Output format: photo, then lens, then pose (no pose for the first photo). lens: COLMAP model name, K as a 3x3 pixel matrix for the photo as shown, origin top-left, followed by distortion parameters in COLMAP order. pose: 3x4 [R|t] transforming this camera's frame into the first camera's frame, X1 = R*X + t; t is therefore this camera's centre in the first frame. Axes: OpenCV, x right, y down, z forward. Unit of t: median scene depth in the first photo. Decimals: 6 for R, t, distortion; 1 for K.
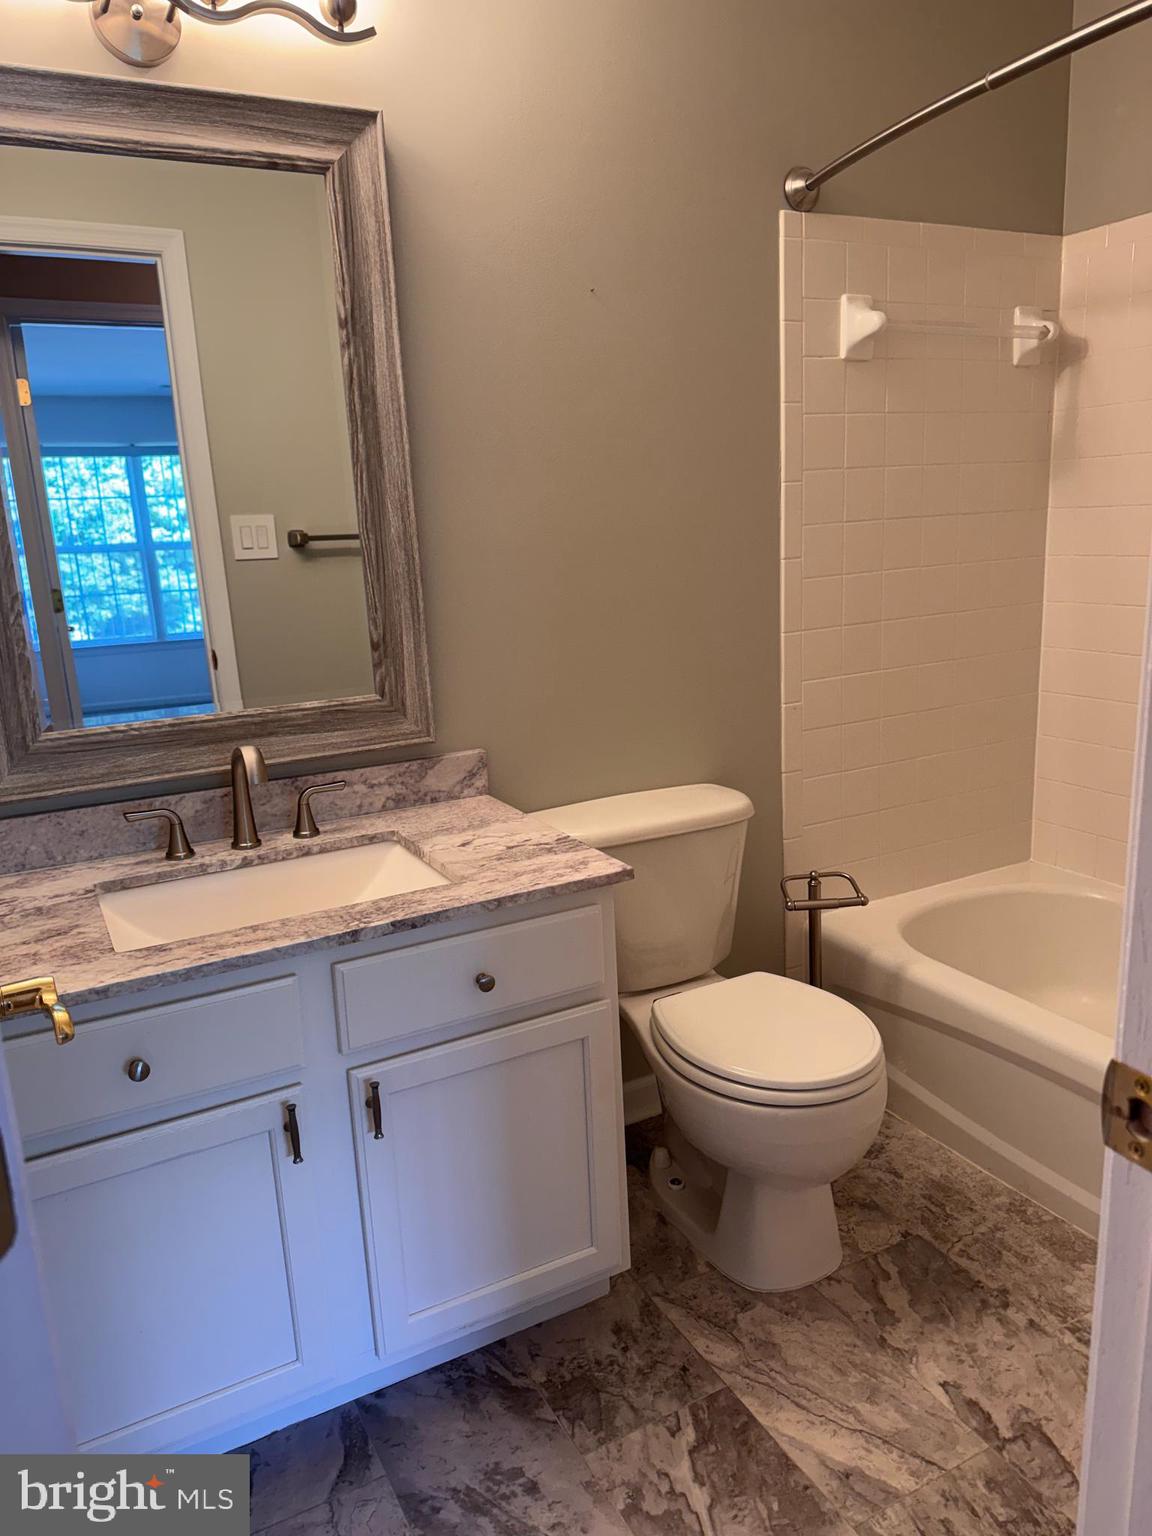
lens RADIAL K [[1070.1, 0, 589.6], [0, 1070.1, 771.9], [0, 0, 1]] dist [0.005795, -0.034635]
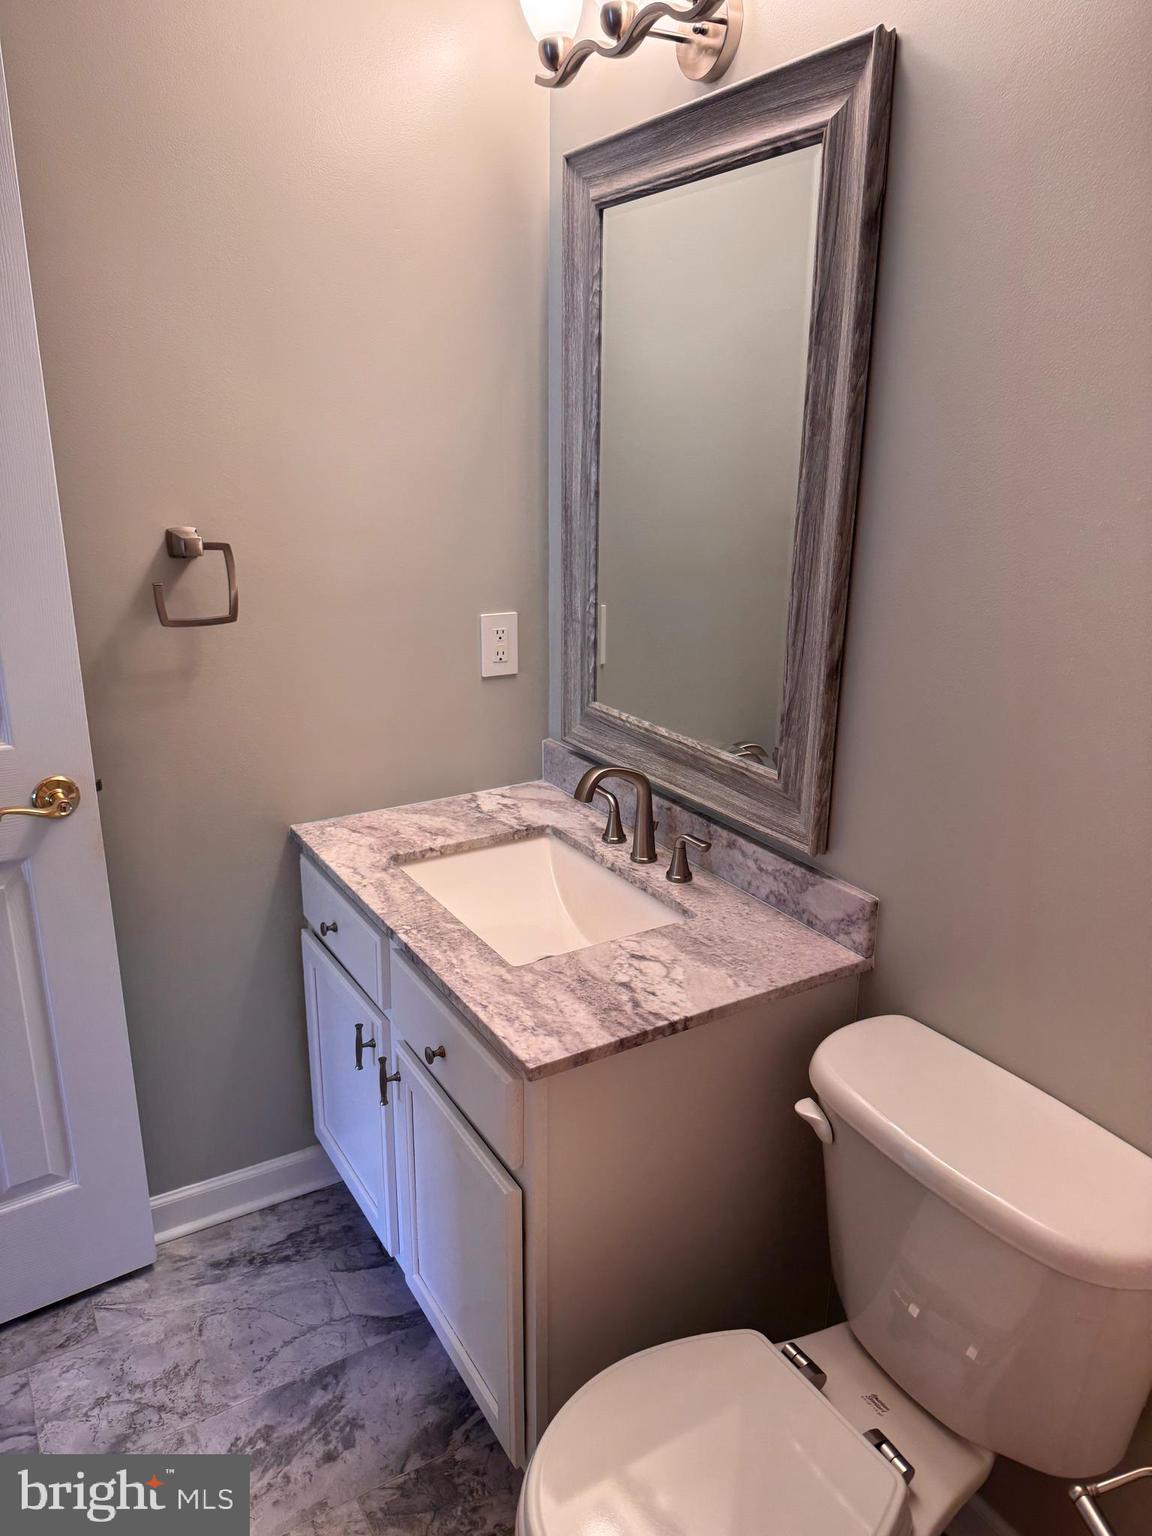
lens RADIAL K [[1070.1, 0, 585.2], [0, 1070.1, 768.2], [0, 0, 1]] dist [0.005795, -0.034635]
pose [[0.049793, 0.335099, -0.940866, 0.666195], [-0.243181, 0.917752, 0.313997, -0.345551], [0.968702, 0.213166, 0.127188, 0.847381]]
